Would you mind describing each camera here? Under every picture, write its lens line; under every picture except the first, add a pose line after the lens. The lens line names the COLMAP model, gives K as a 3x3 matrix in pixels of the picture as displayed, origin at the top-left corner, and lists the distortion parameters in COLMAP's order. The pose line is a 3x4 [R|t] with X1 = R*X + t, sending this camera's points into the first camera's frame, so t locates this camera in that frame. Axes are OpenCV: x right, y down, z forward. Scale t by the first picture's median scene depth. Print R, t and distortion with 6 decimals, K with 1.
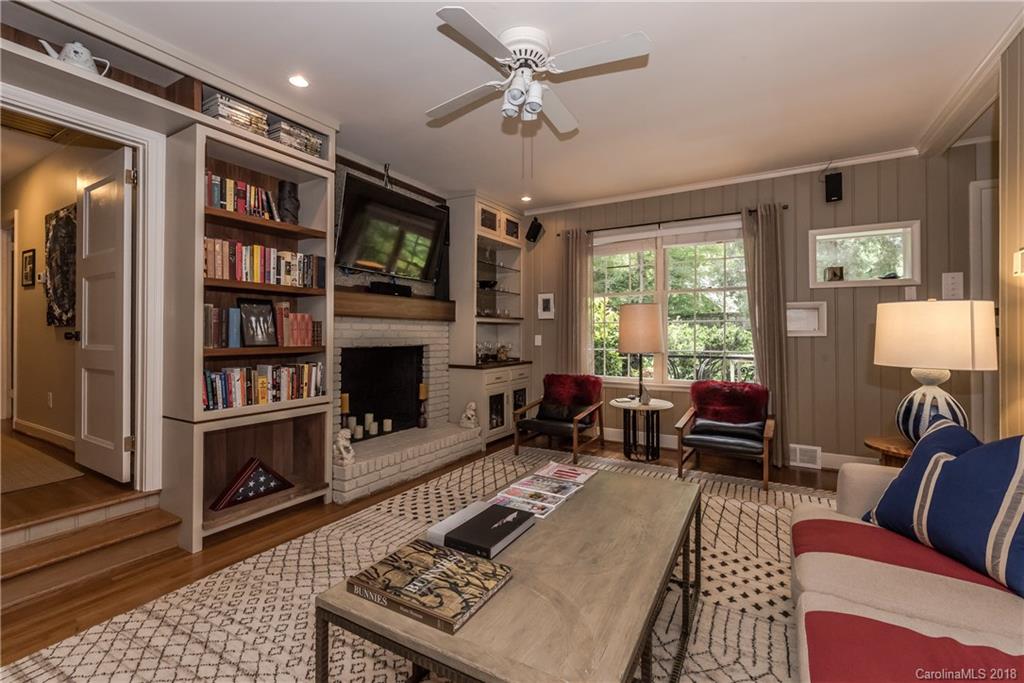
lens RADIAL K [[443.0, 0, 515.0], [0, 443.0, 330.1], [0, 0, 1]] dist [-0.000201, -0.000489]
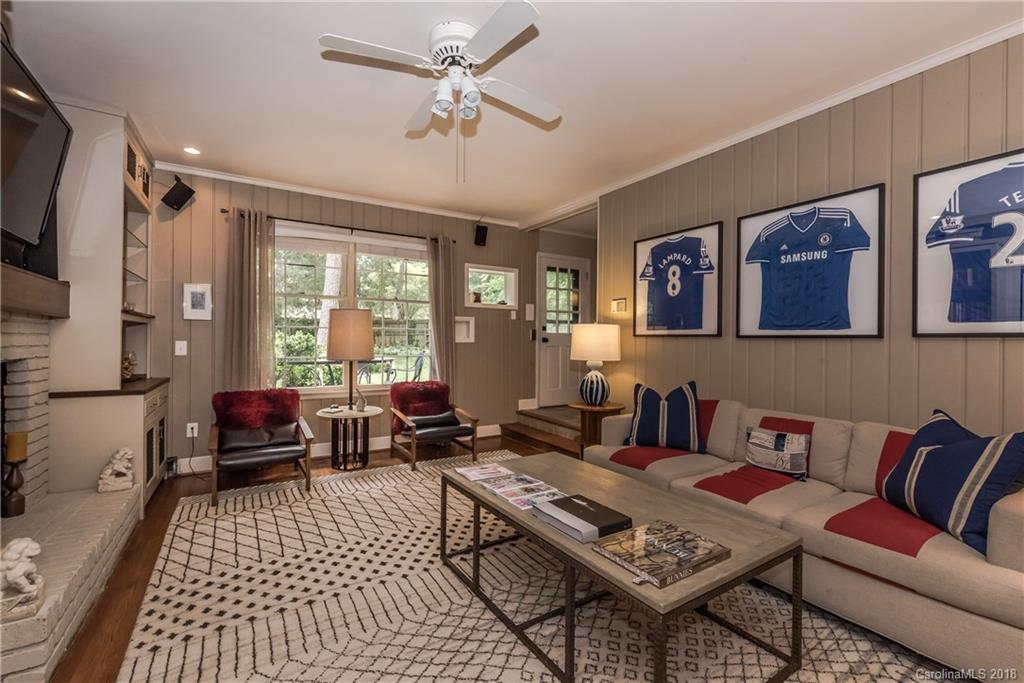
lens RADIAL K [[443.0, 0, 509.0], [0, 443.0, 341.3], [0, 0, 1]] dist [-0.000201, -0.000489]
pose [[0.467264, 0.000485, 0.884118, -0.538018], [-0.013510, 0.999887, 0.006591, 0.000072], [-0.884015, -0.015024, 0.467218, 0.304966]]
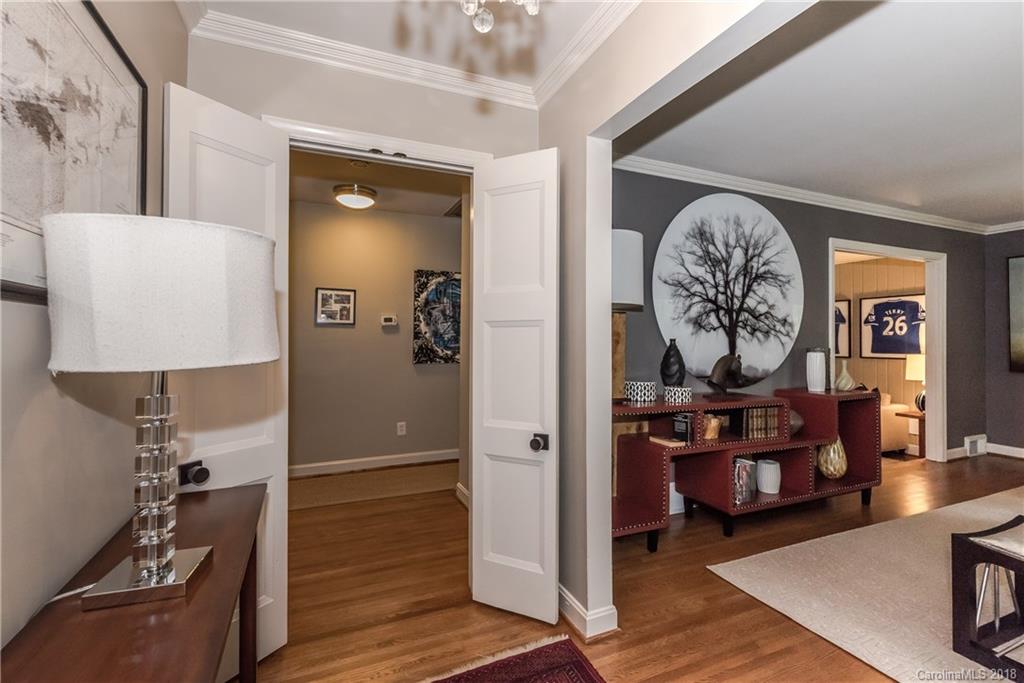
lens RADIAL K [[443.0, 0, 517.5], [0, 443.0, 333.9], [0, 0, 1]] dist [-0.000201, -0.000489]
pose [[0.590985, 0.008902, 0.806633, -2.019974], [-0.006807, 0.999959, -0.006049, -0.093459], [-0.806654, -0.001916, 0.591021, 0.130163]]
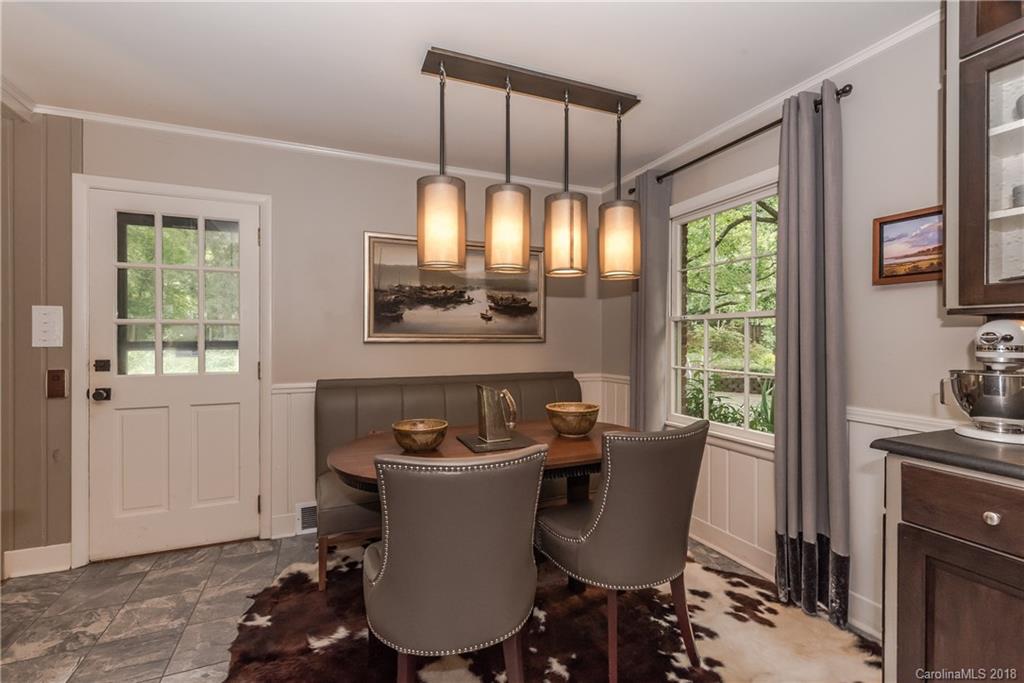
lens RADIAL K [[443.0, 0, 503.2], [0, 443.0, 339.7], [0, 0, 1]] dist [-0.000201, -0.000489]
pose [[0.590392, -0.000416, 0.807117, 0.873385], [-0.002121, 0.999996, 0.002067, -0.084325], [-0.807114, -0.002933, 0.590389, 0.074105]]
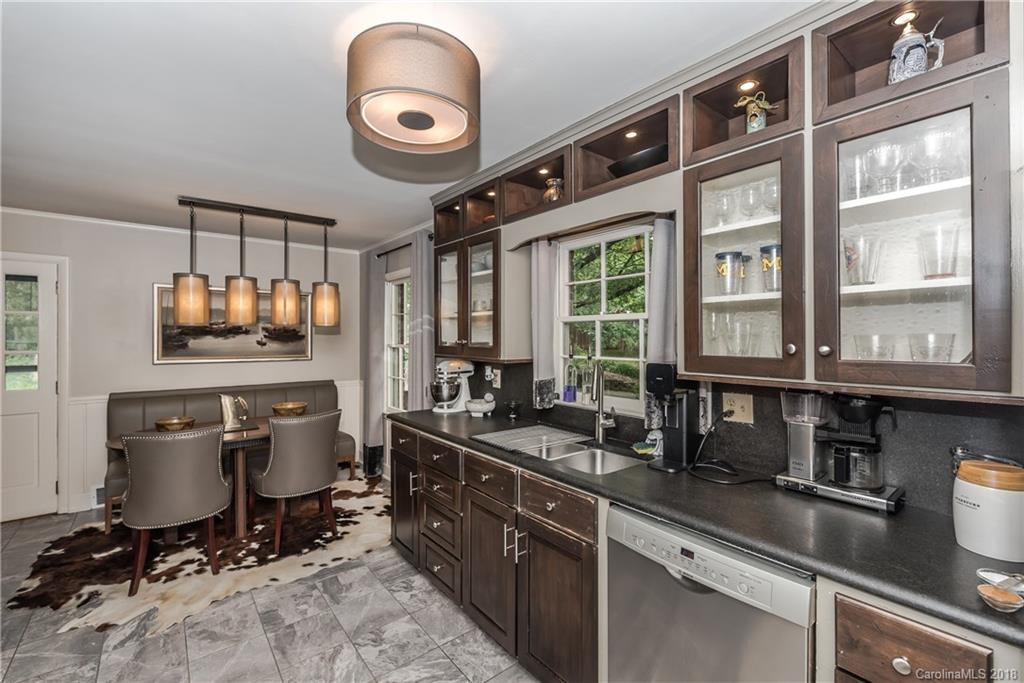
lens RADIAL K [[443.0, 0, 513.6], [0, 443.0, 337.3], [0, 0, 1]] dist [-0.000201, -0.000489]
pose [[0.339196, -0.000686, 0.940715, 0.638443], [-0.002380, 0.999996, 0.001587, -0.149588], [-0.940713, -0.002777, 0.339193, -0.471886]]
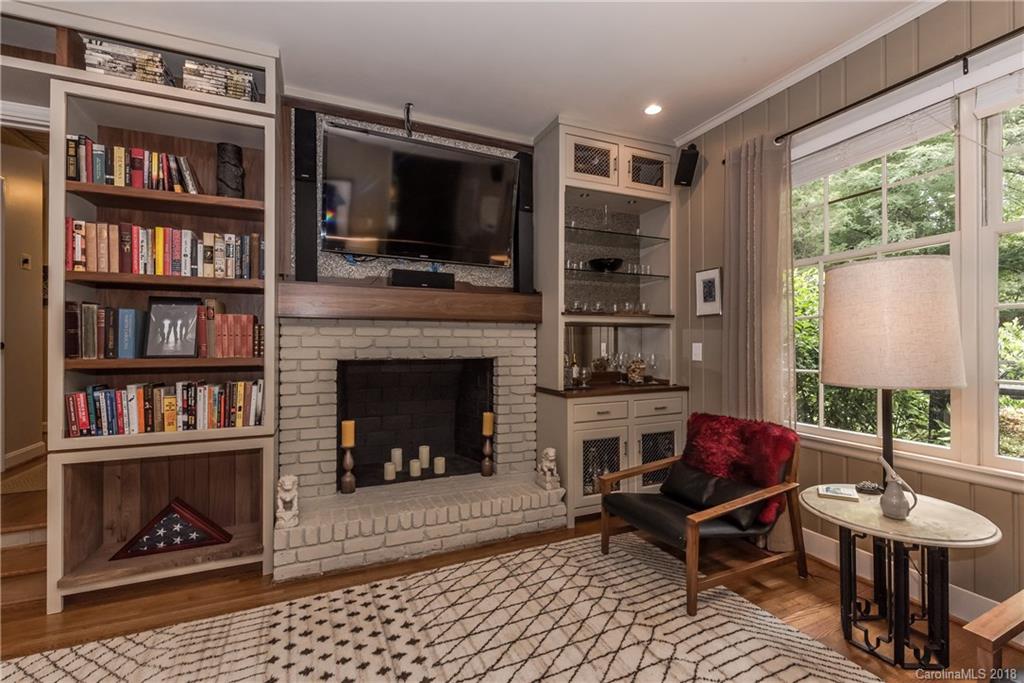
lens RADIAL K [[443.0, 0, 516.8], [0, 443.0, 339.3], [0, 0, 1]] dist [-0.000201, -0.000489]
pose [[0.815311, -0.005803, -0.578994, 0.316026], [0.006788, 0.999977, -0.000463, 0.008238], [0.578983, -0.003553, 0.815332, 0.611014]]
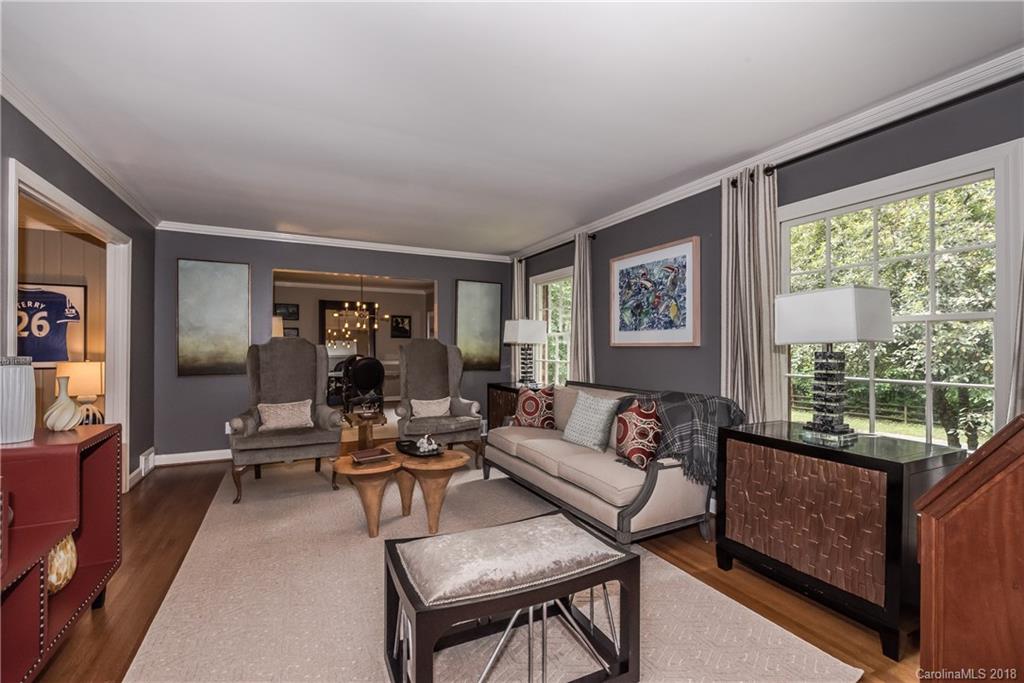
lens RADIAL K [[443.0, 0, 510.1], [0, 443.0, 344.1], [0, 0, 1]] dist [-0.000201, -0.000489]
pose [[-0.840694, -0.004082, 0.541496, -1.576443], [-0.011482, 0.999881, -0.010290, -0.090190], [-0.541389, -0.014868, -0.840640, 0.290264]]
